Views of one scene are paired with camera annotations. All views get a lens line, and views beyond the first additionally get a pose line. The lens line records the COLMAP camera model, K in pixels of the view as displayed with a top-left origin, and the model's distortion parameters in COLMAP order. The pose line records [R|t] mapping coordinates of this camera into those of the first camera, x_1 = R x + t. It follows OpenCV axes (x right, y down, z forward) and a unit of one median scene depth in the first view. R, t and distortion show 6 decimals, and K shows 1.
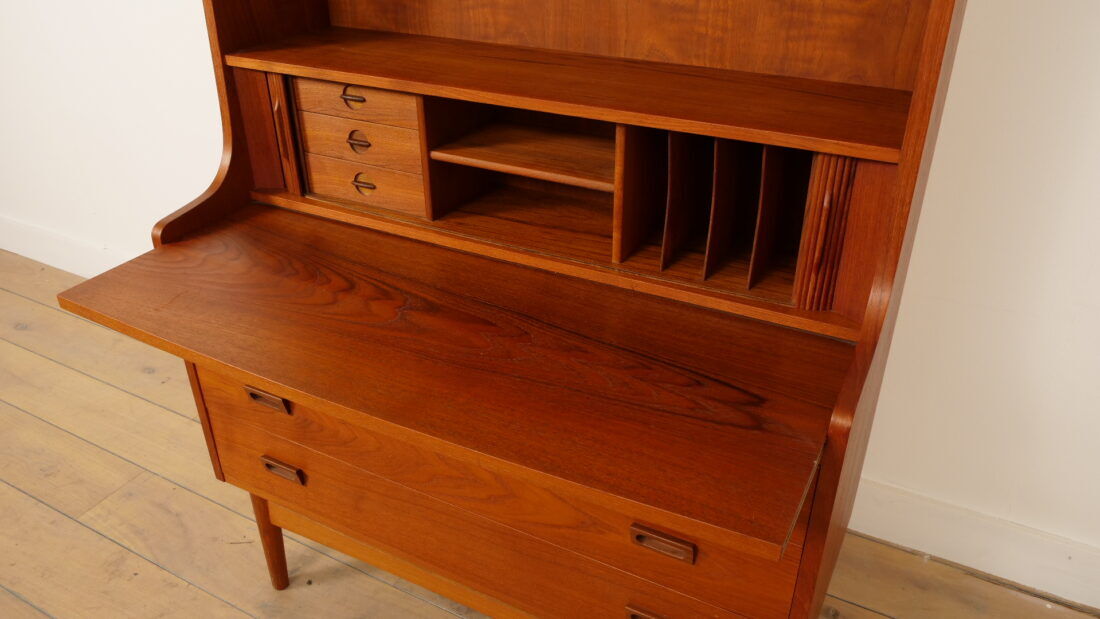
lens RADIAL K [[832.7, 0, 550.0], [0, 832.7, 309.5], [0, 0, 1]] dist [-0.019935, -0.000635]
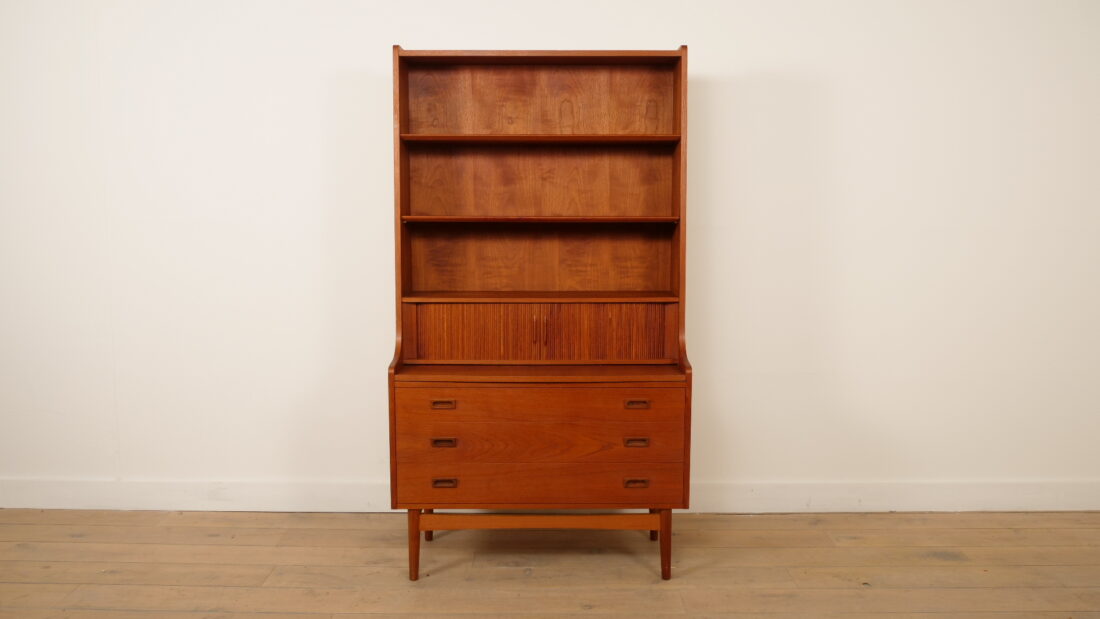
lens RADIAL K [[886.4, 0, 550.0], [0, 886.4, 309.5], [0, 0, 1]] dist [-0.019735, -0.001742]
pose [[0.881714, -0.047735, 0.469363, -1.201161], [0.228354, 0.913745, -0.336042, 0.653616], [-0.412837, 0.403474, 0.816562, -1.185977]]
